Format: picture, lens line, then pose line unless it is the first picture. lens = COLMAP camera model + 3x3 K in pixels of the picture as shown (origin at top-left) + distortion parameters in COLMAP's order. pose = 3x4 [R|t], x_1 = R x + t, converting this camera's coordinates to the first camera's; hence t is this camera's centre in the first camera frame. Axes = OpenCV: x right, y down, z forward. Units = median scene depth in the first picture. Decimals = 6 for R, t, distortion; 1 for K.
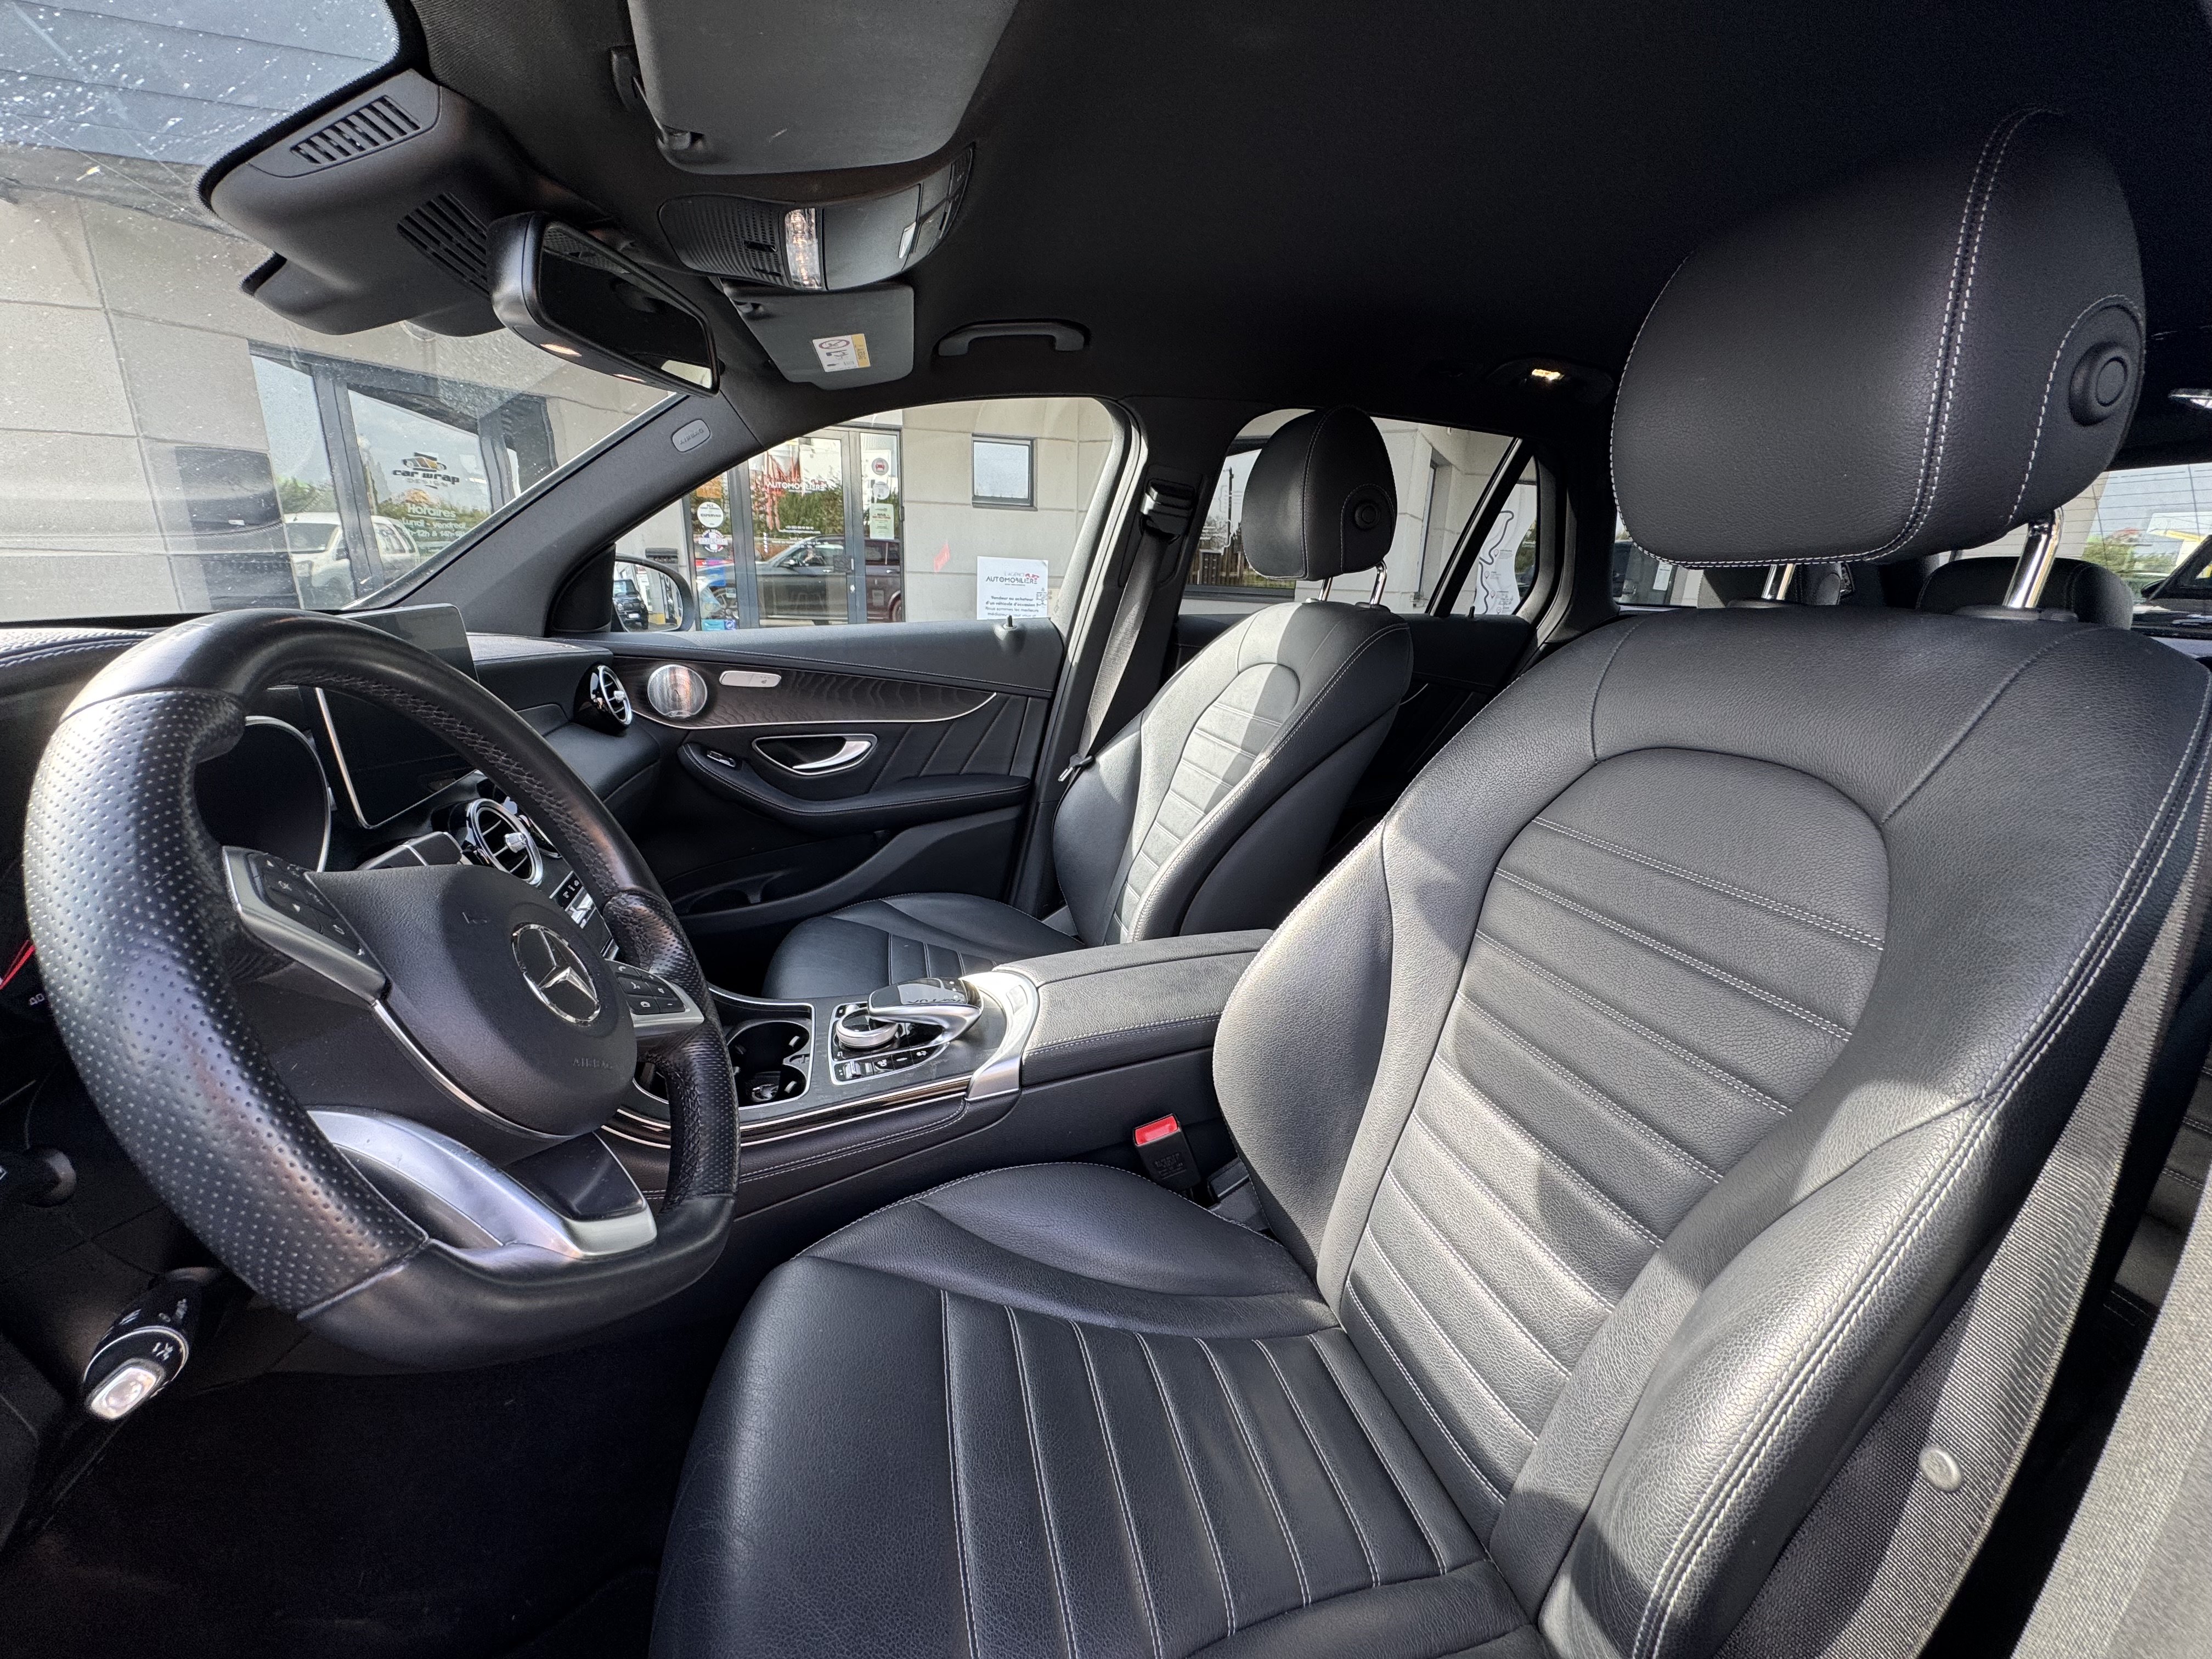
lens RADIAL K [[887.2, 0, 1104.8], [0, 887.2, 838.3], [0, 0, 1]] dist [-0.002324, -0.000056]
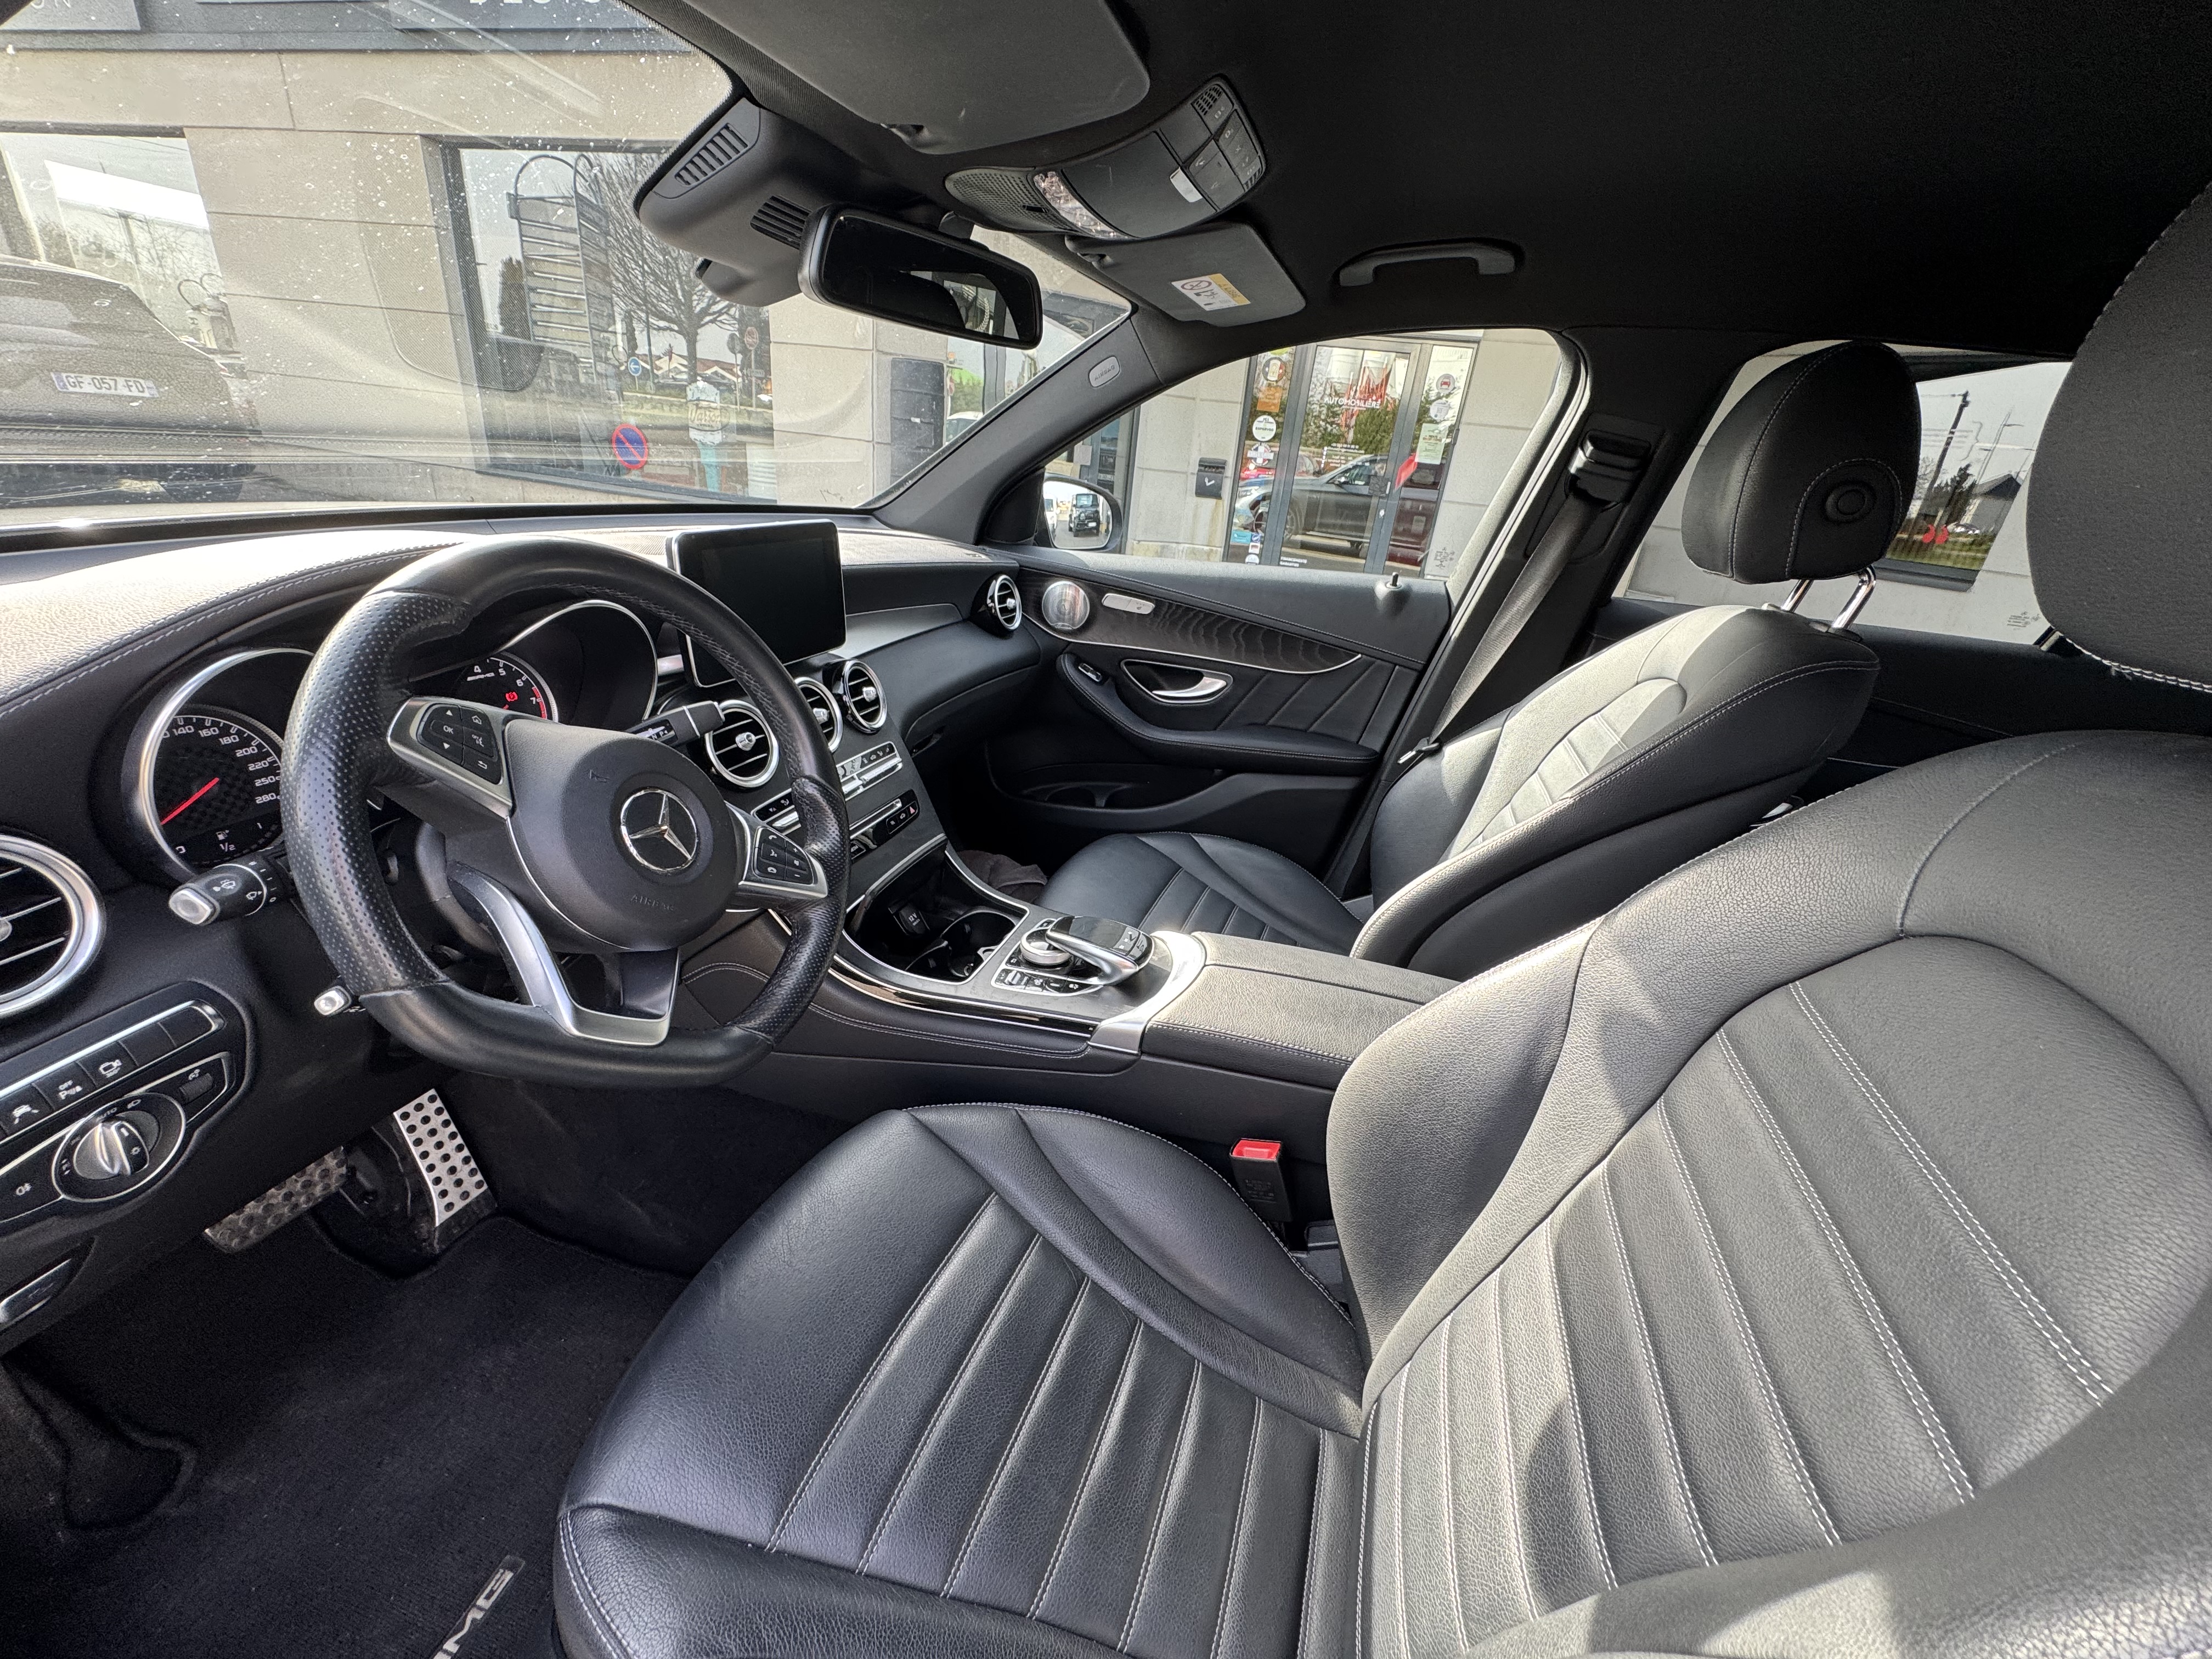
lens RADIAL K [[887.2, 0, 1104.8], [0, 887.2, 838.3], [0, 0, 1]] dist [-0.002324, -0.000056]
pose [[0.827115, 0.272687, -0.491450, 0.189316], [-0.230903, 0.962080, 0.145210, -0.058282], [0.512411, -0.006629, 0.858715, 0.064778]]
